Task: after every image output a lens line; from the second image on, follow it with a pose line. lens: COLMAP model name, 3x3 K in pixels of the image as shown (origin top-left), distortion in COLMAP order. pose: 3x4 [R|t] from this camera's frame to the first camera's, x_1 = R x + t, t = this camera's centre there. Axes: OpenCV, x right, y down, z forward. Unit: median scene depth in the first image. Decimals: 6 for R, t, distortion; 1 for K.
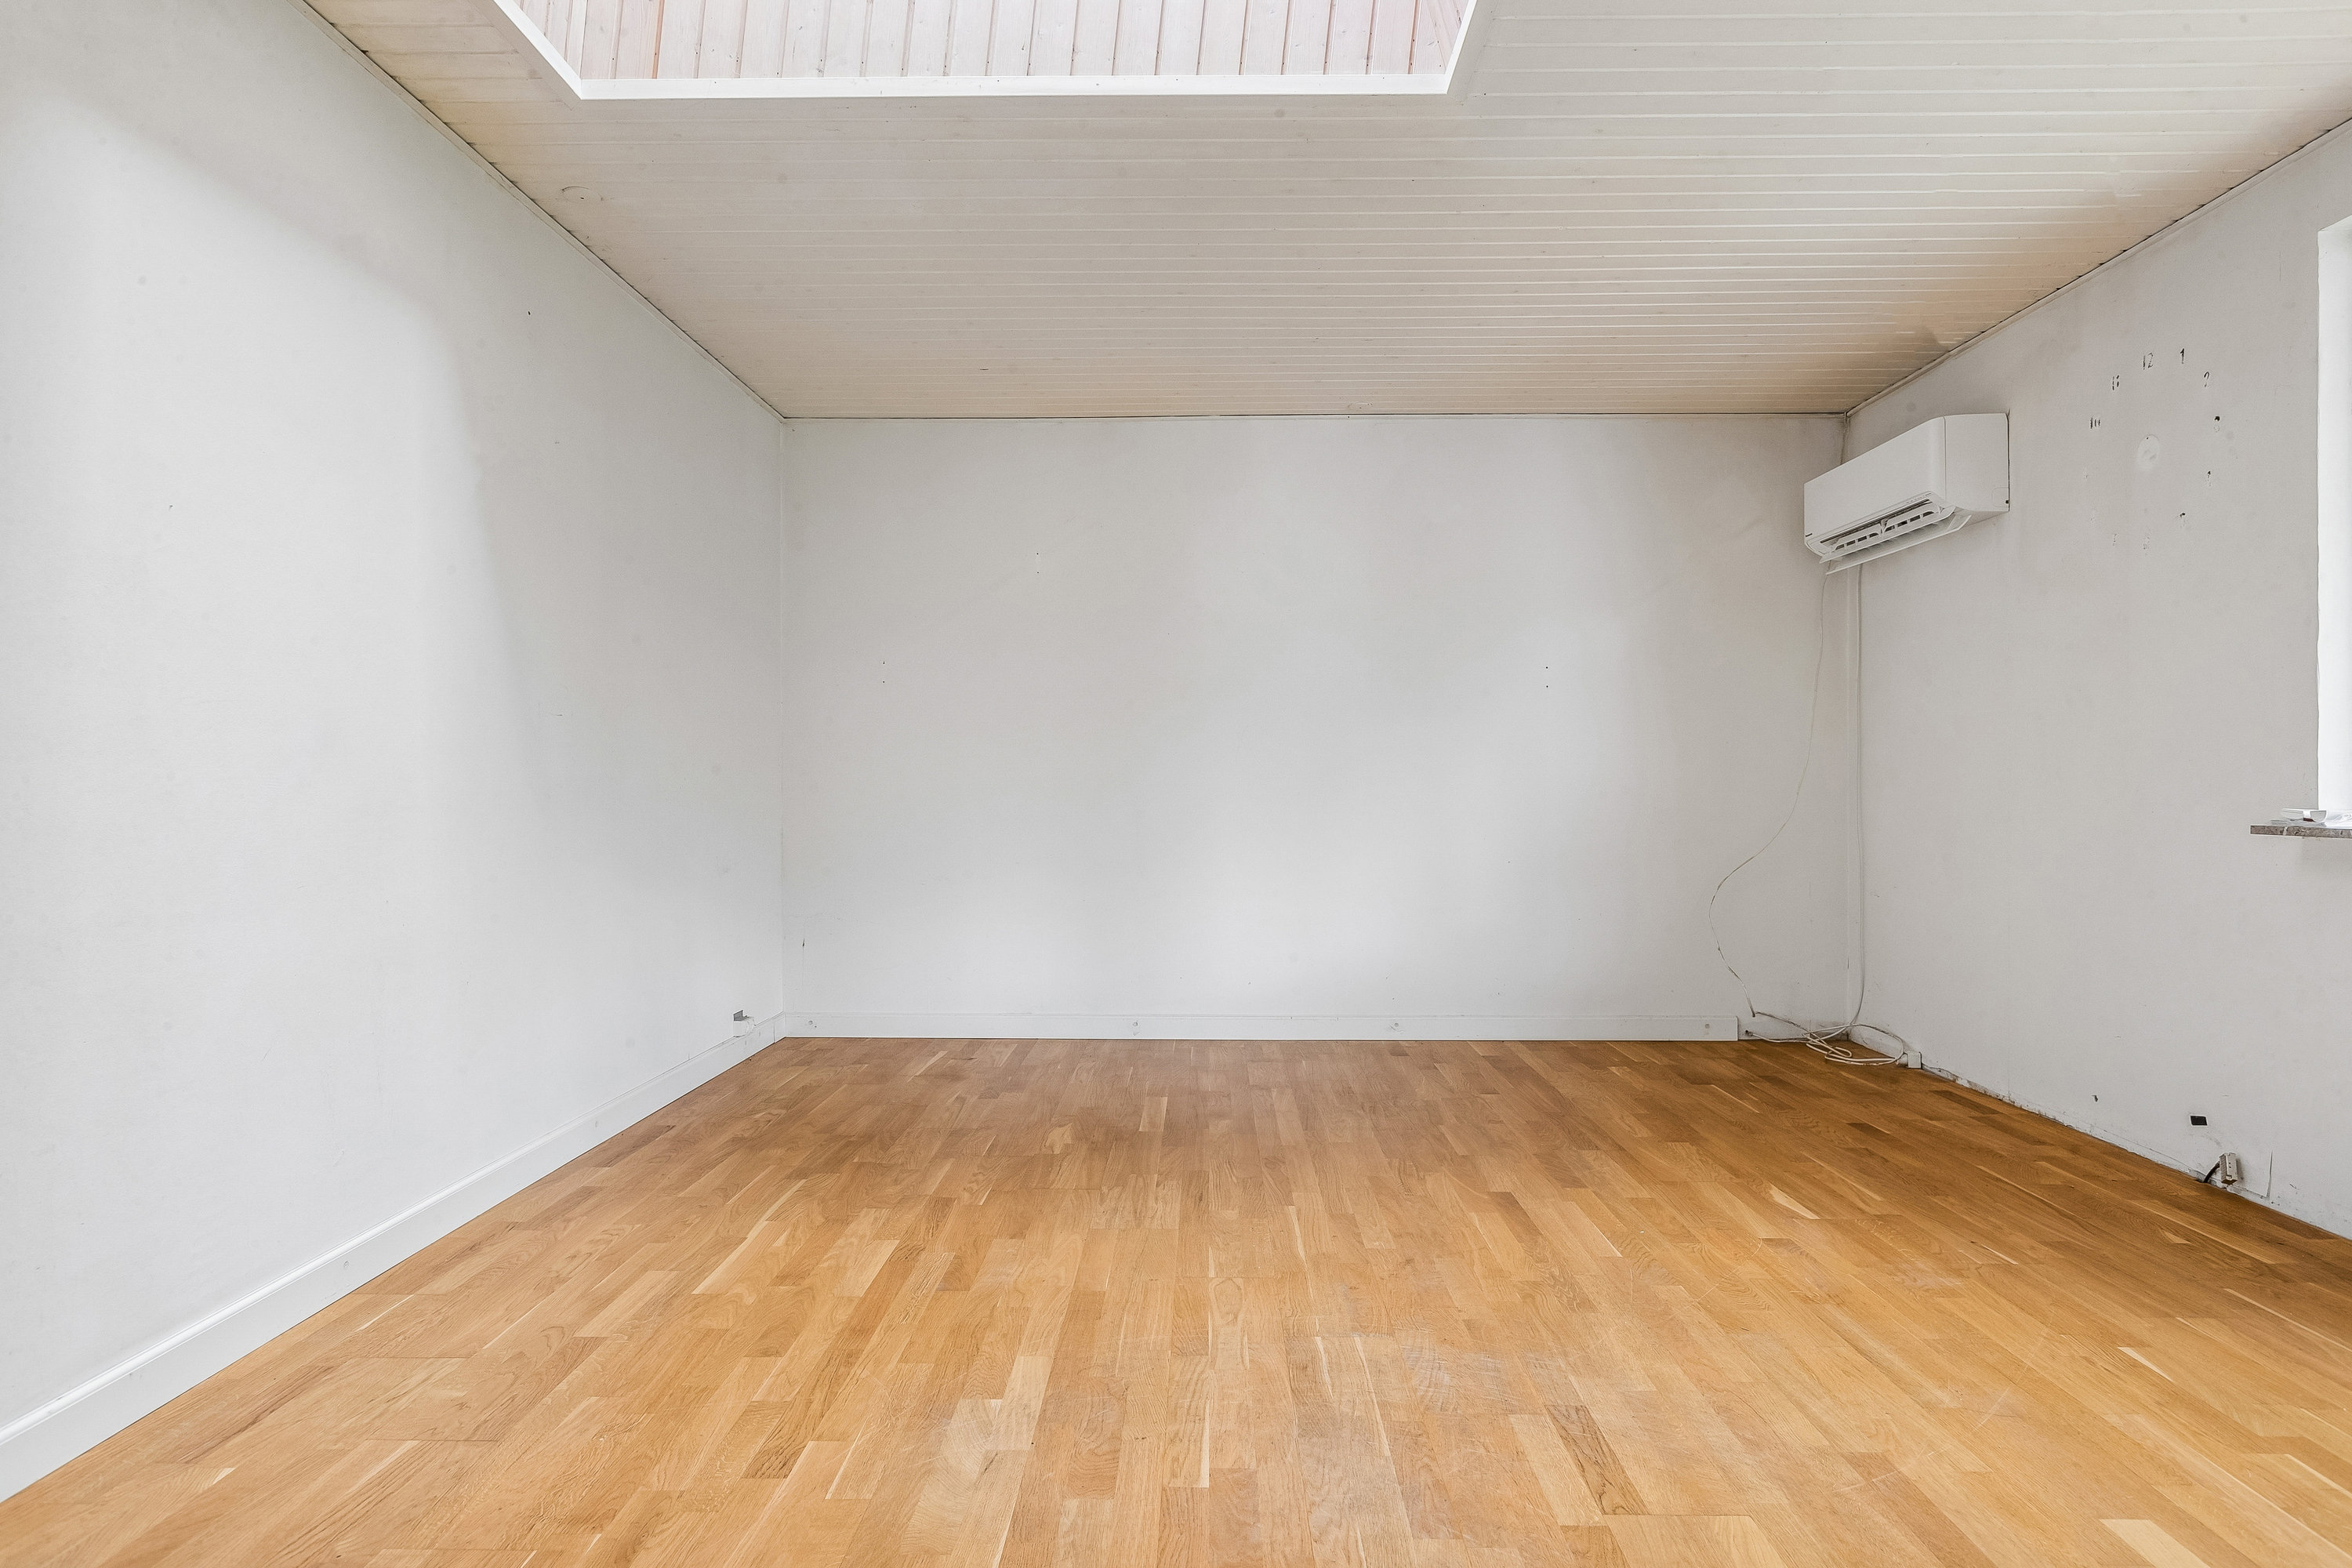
lens RADIAL K [[1312.7, 0, 1186.7], [0, 1312.7, 794.1], [0, 0, 1]] dist [0.014287, -0.007412]
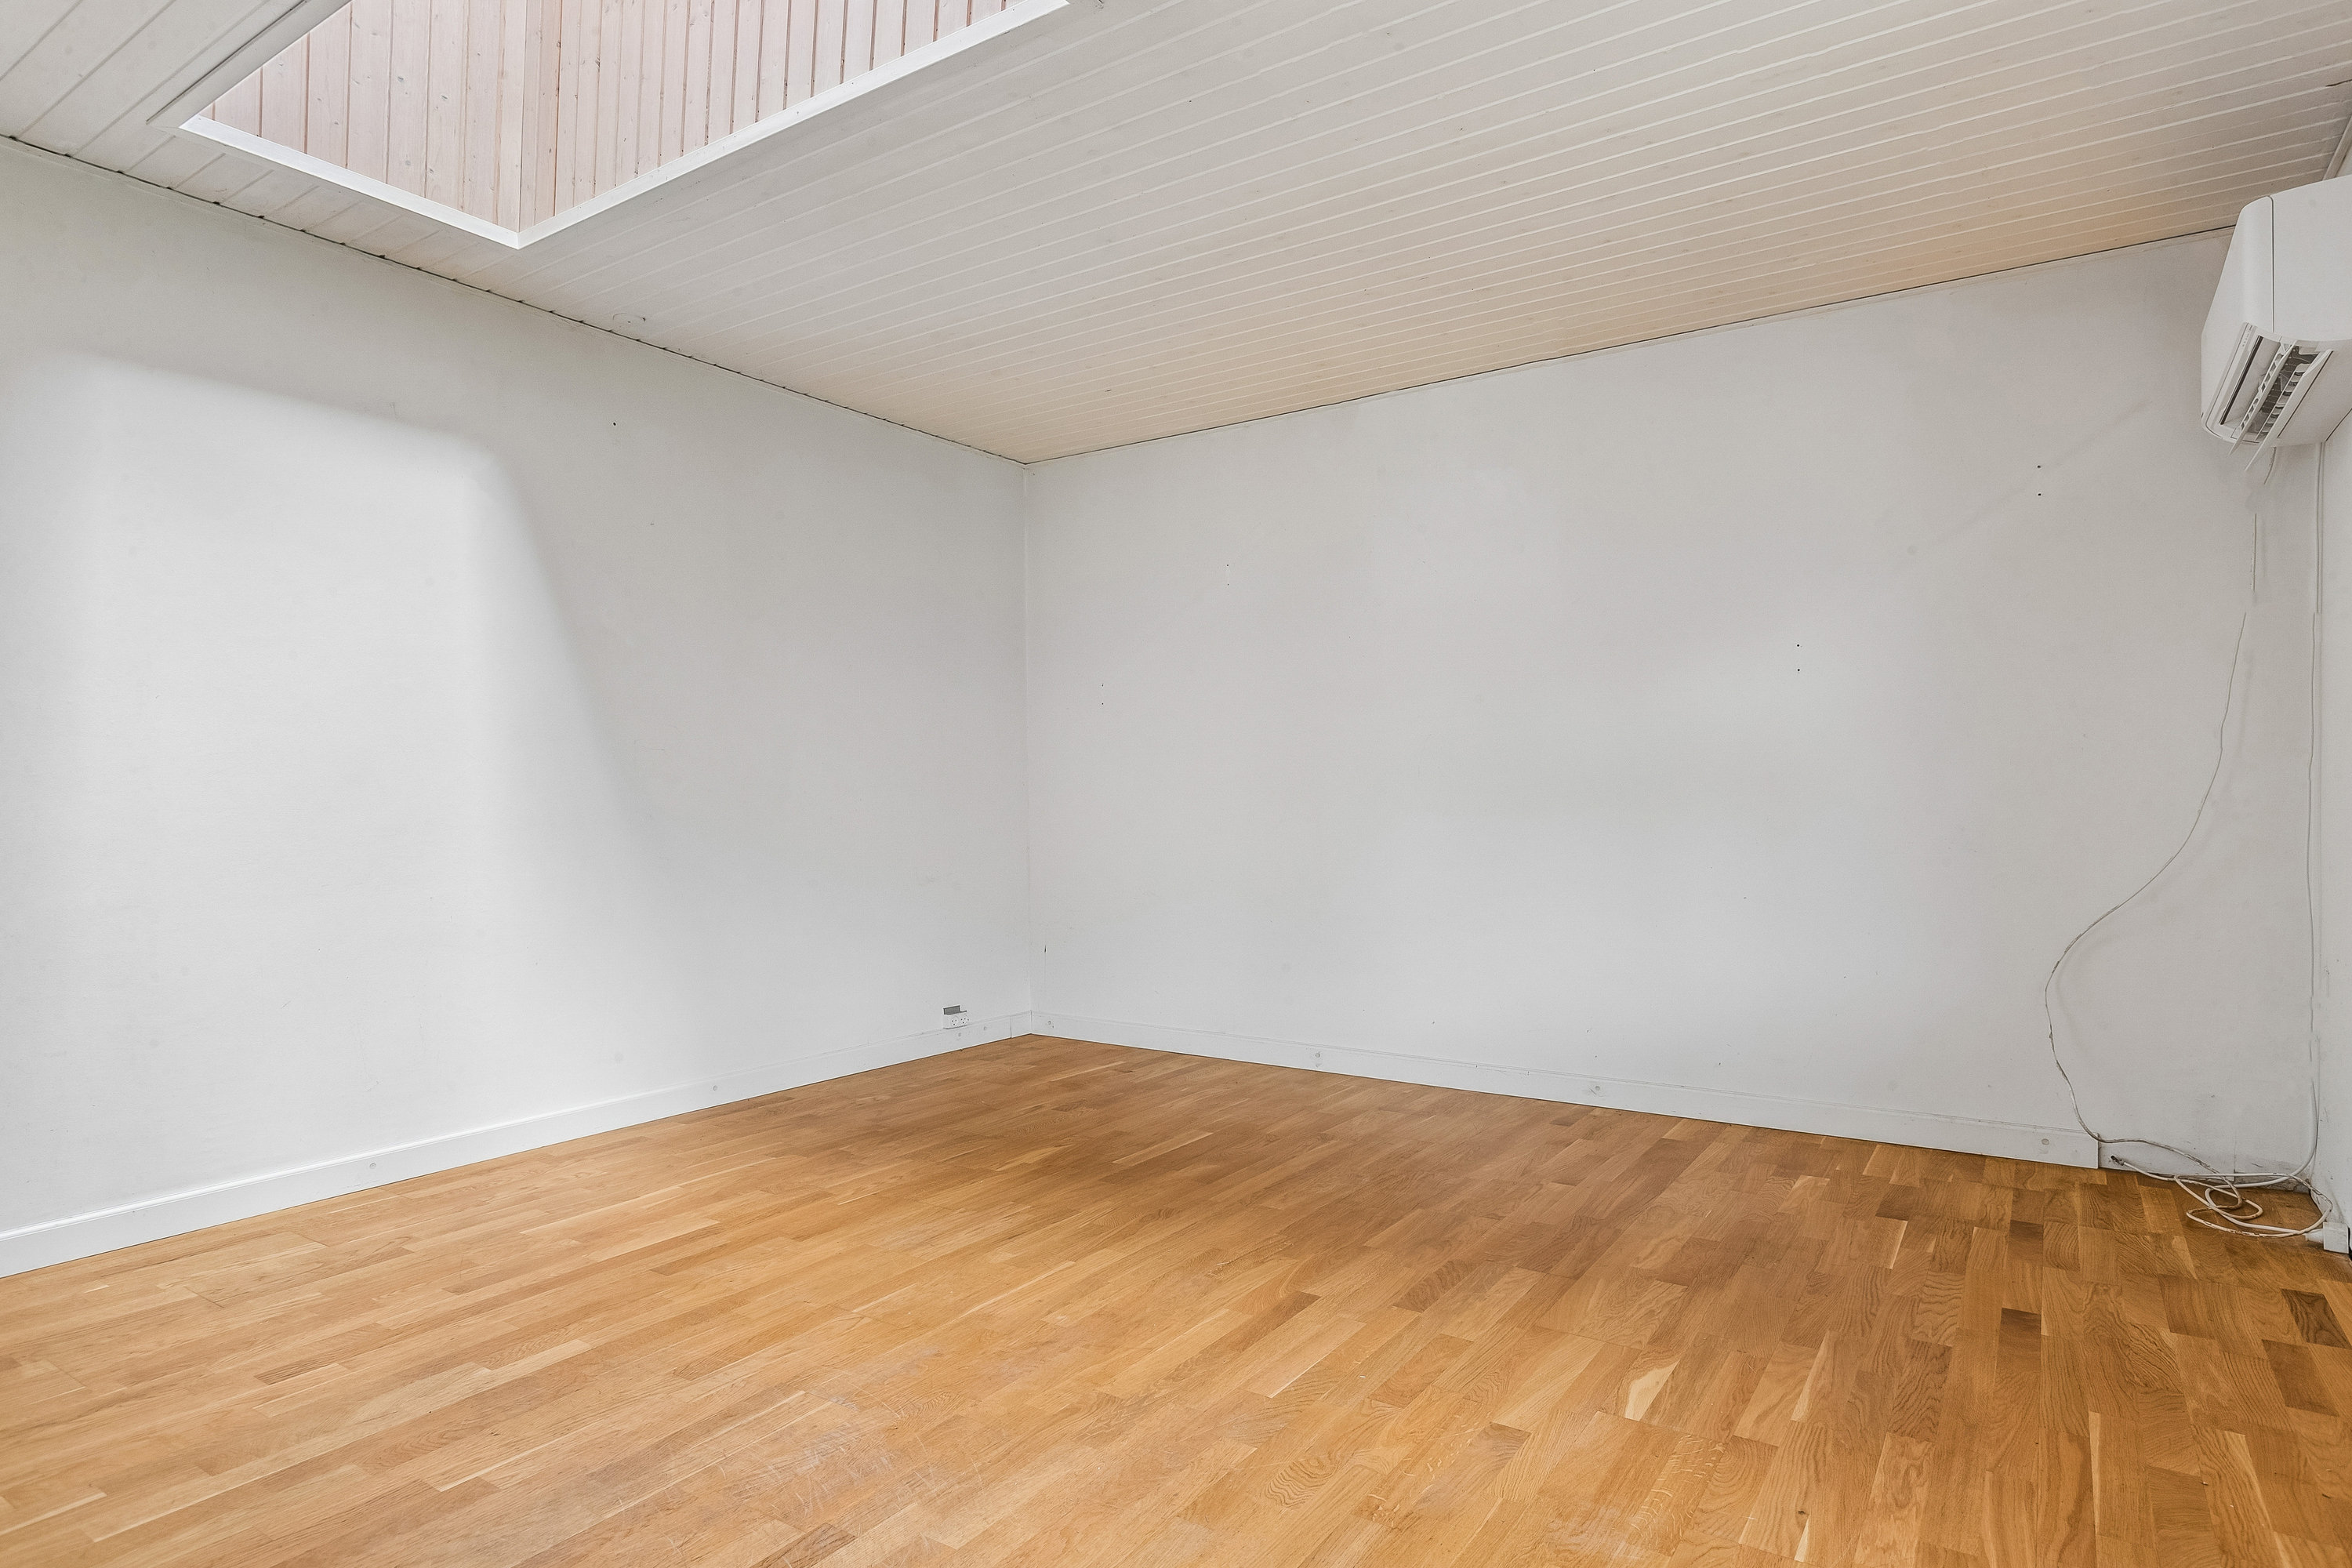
lens RADIAL K [[1312.7, 0, 1174.3], [0, 1312.7, 805.7], [0, 0, 1]] dist [0.014287, -0.007412]
pose [[0.835664, -0.001117, -0.549239, 0.698578], [0.003870, 0.999985, 0.003854, -0.009661], [0.549227, -0.005346, 0.835656, 0.295411]]
